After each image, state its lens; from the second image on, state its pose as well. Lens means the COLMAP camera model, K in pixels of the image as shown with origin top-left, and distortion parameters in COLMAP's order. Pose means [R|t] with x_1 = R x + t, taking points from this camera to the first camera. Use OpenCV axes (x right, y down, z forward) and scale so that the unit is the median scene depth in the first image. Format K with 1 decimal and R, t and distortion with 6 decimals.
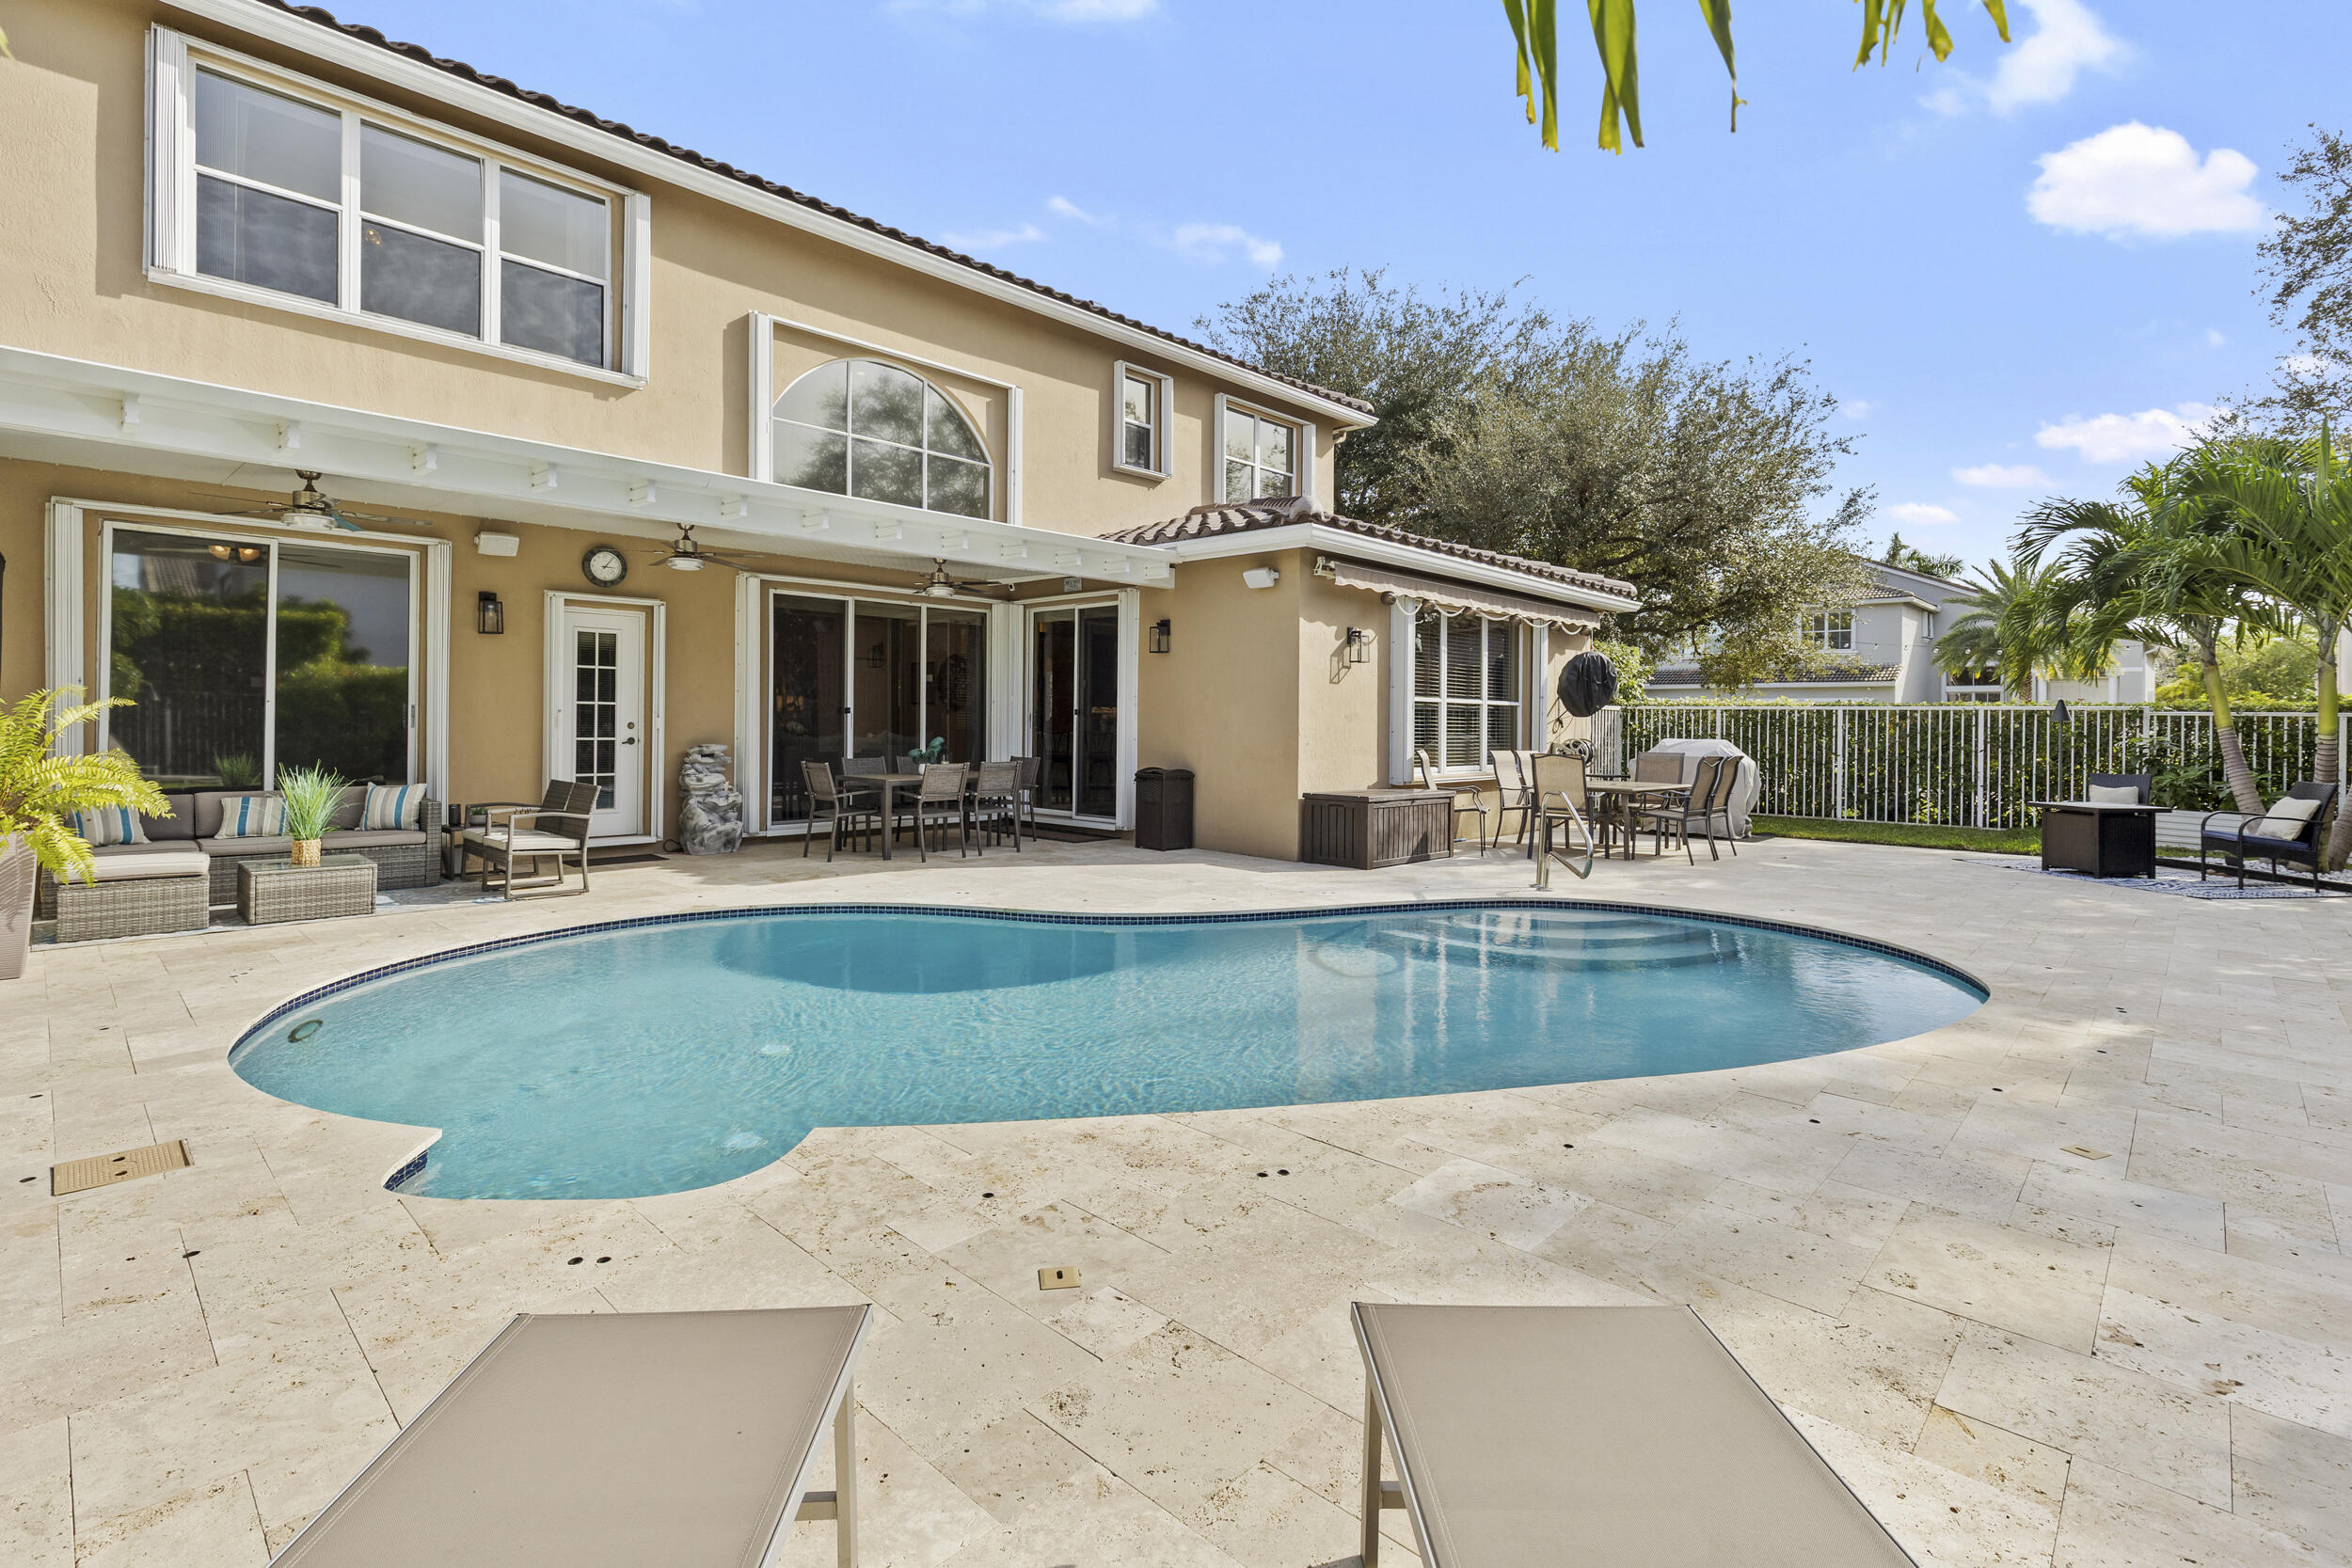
lens RADIAL K [[1067.8, 0, 1187.2], [0, 1067.8, 717.7], [0, 0, 1]] dist [0.013533, -0.003015]
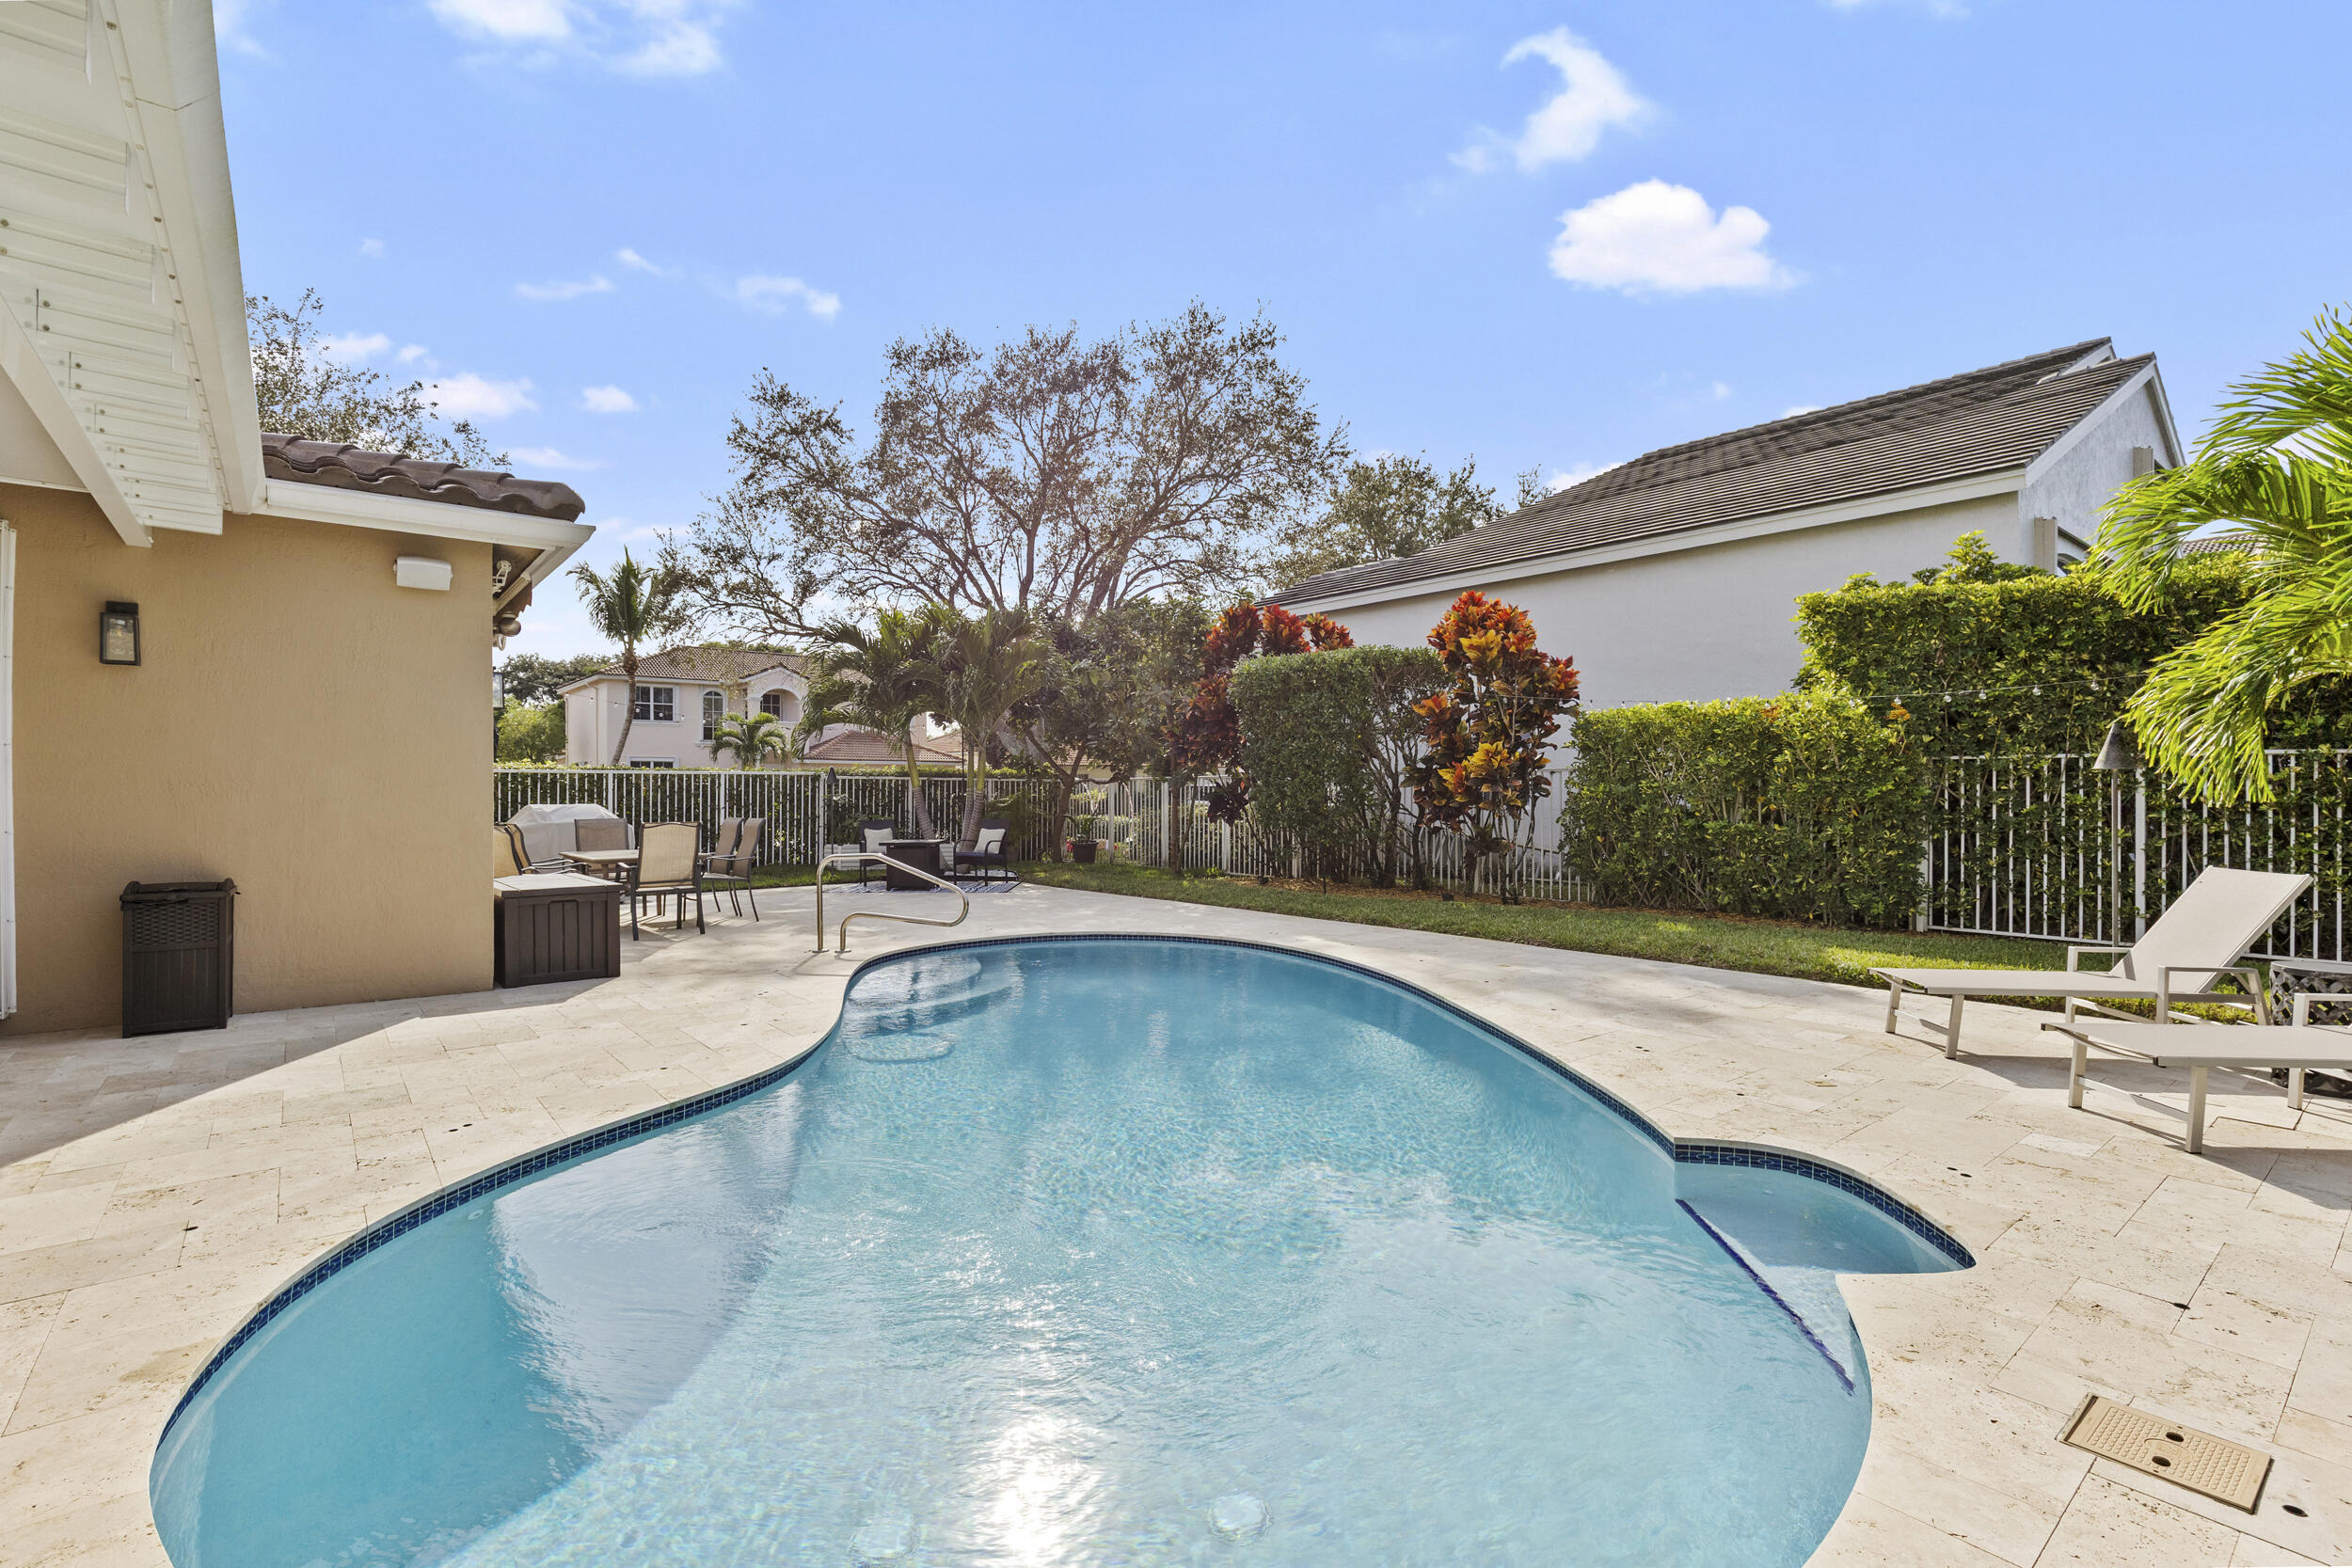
lens RADIAL K [[1067.8, 0, 1166.6], [0, 1067.8, 787.2], [0, 0, 1]] dist [0.013533, -0.003015]
pose [[0.134220, -0.008467, 0.990915, -1.765443], [-0.000690, 0.999962, 0.008638, -0.013899], [-0.990951, -0.001843, 0.134210, 1.551790]]
